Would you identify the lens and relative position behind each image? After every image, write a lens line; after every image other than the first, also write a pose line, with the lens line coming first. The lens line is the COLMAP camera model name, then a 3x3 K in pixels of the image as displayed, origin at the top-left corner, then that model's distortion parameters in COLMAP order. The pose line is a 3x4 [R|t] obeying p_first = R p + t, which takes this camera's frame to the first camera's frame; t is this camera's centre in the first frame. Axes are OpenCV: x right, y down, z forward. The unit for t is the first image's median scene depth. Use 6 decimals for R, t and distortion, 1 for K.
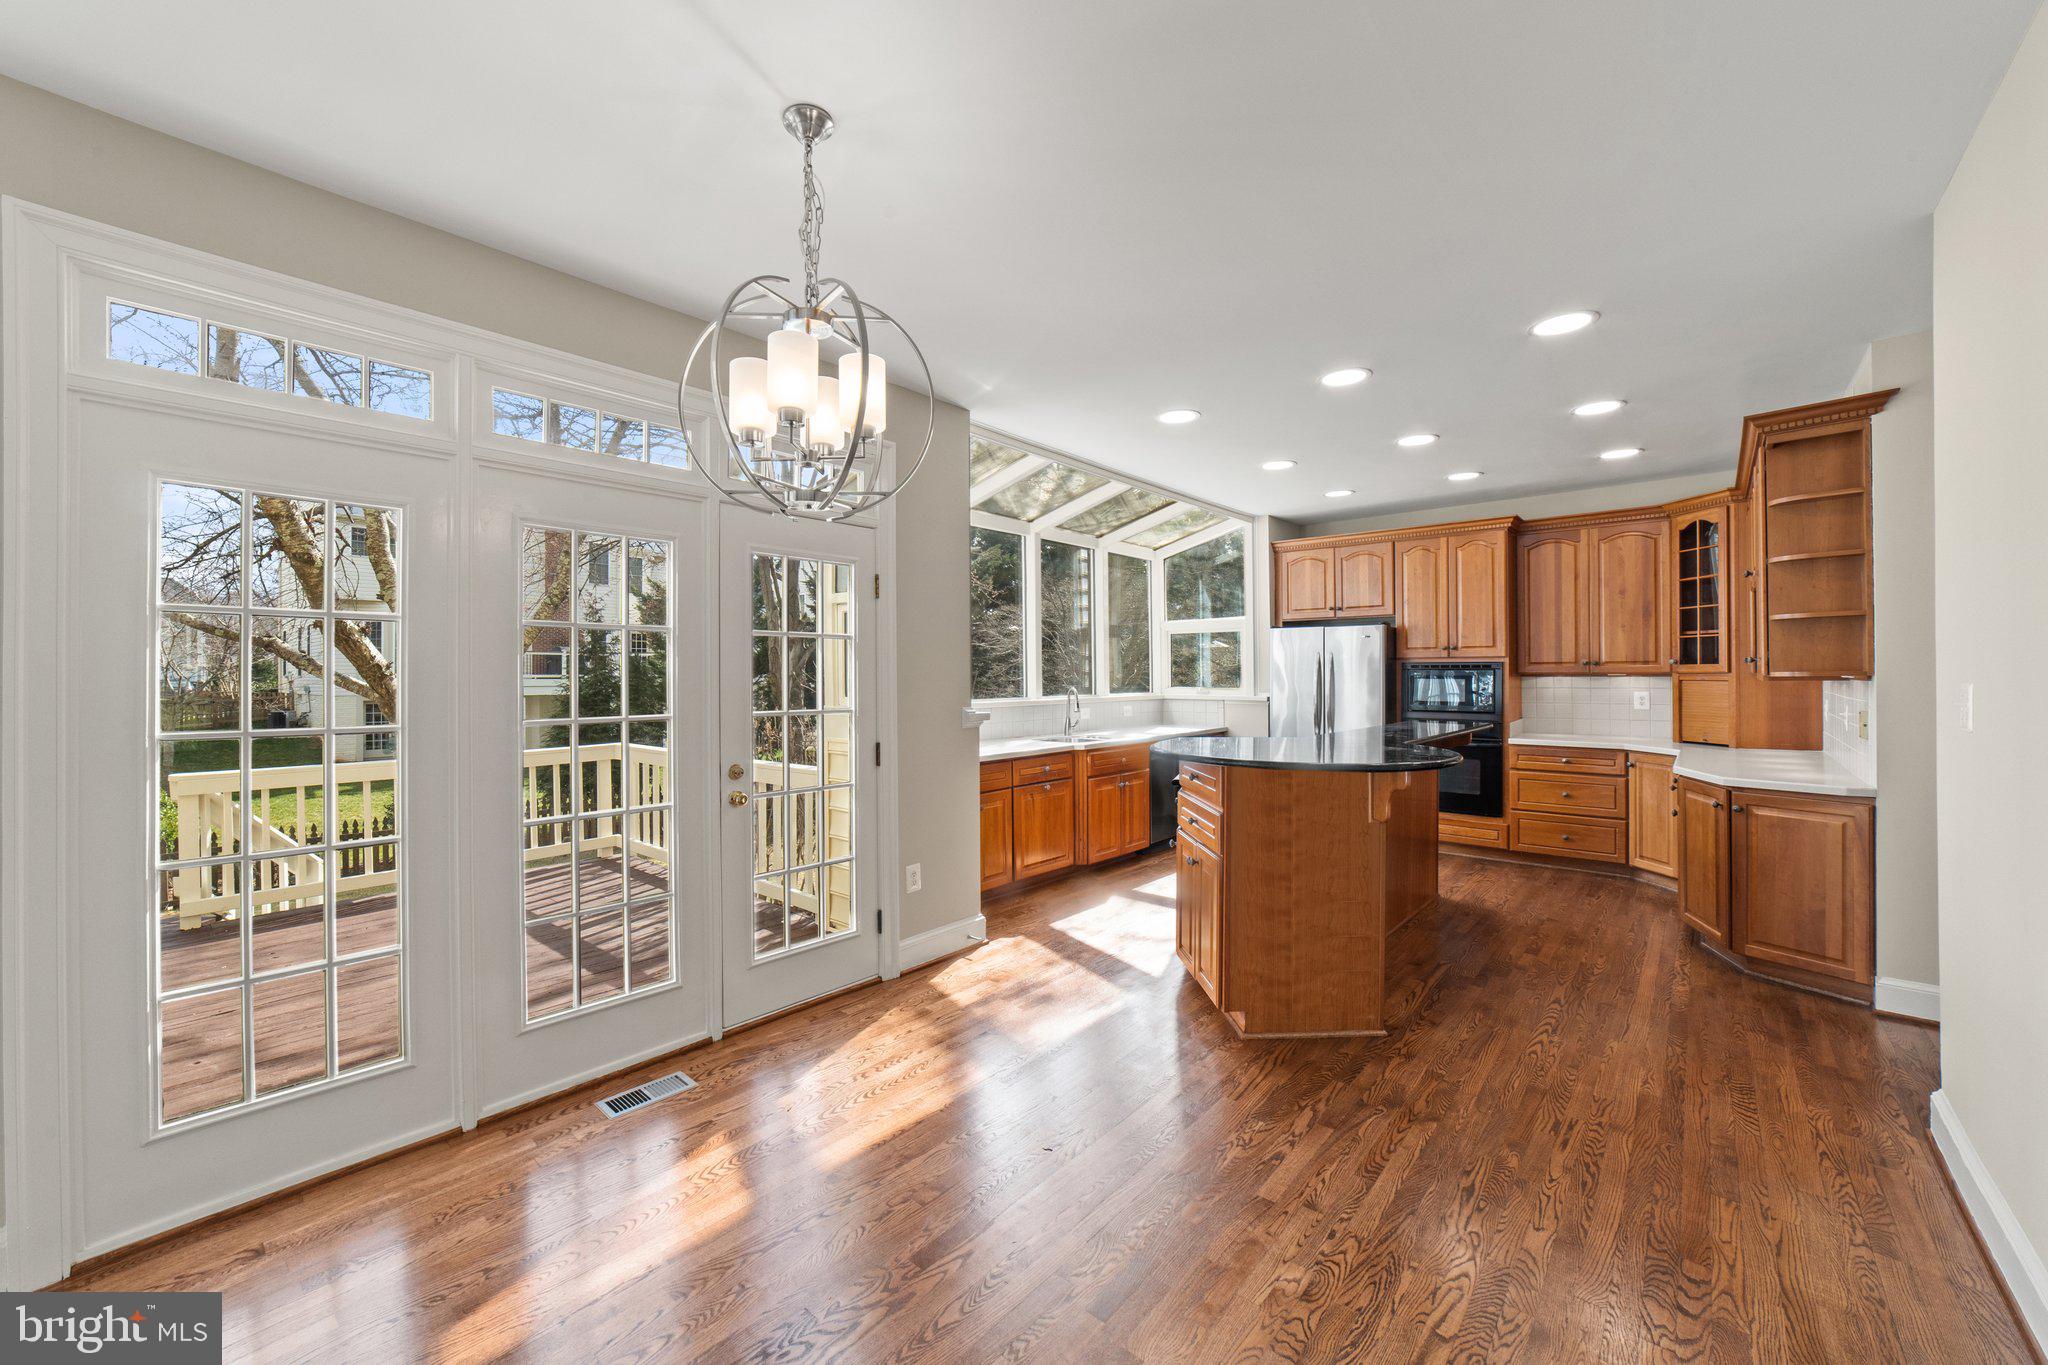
lens RADIAL K [[794.7, 0, 966.1], [0, 794.7, 673.9], [0, 0, 1]] dist [-0.019937, 0.005062]
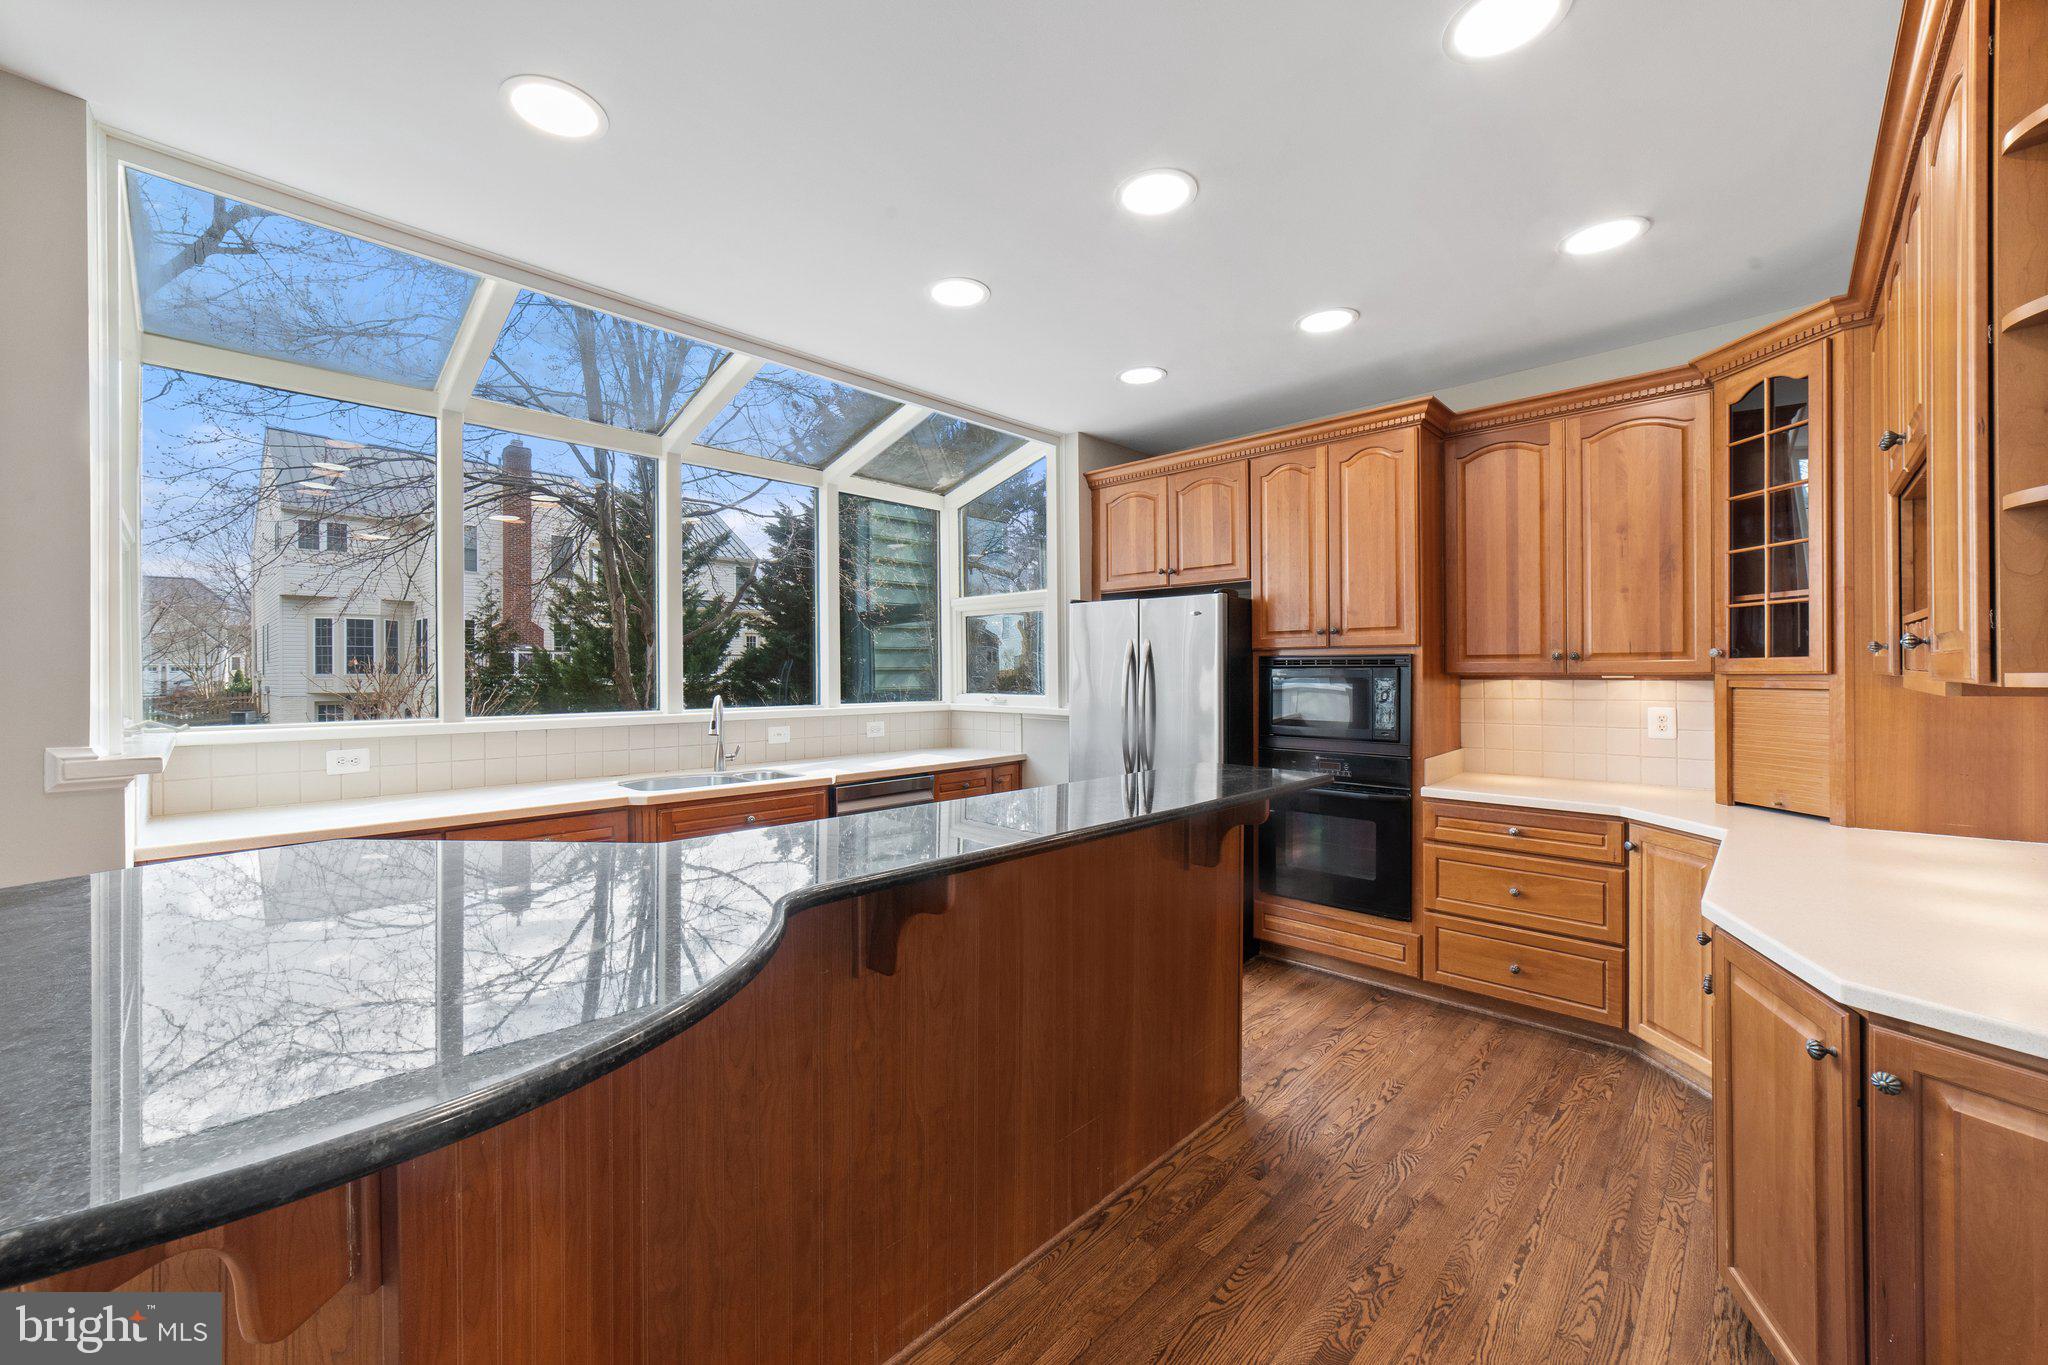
lens RADIAL K [[794.7, 0, 963.6], [0, 794.7, 675.4], [0, 0, 1]] dist [-0.019937, 0.005062]
pose [[0.998905, -0.001369, -0.046771, 0.377430], [0.001617, 0.999985, 0.005273, -0.003558], [0.046763, -0.005342, 0.998892, 0.404116]]
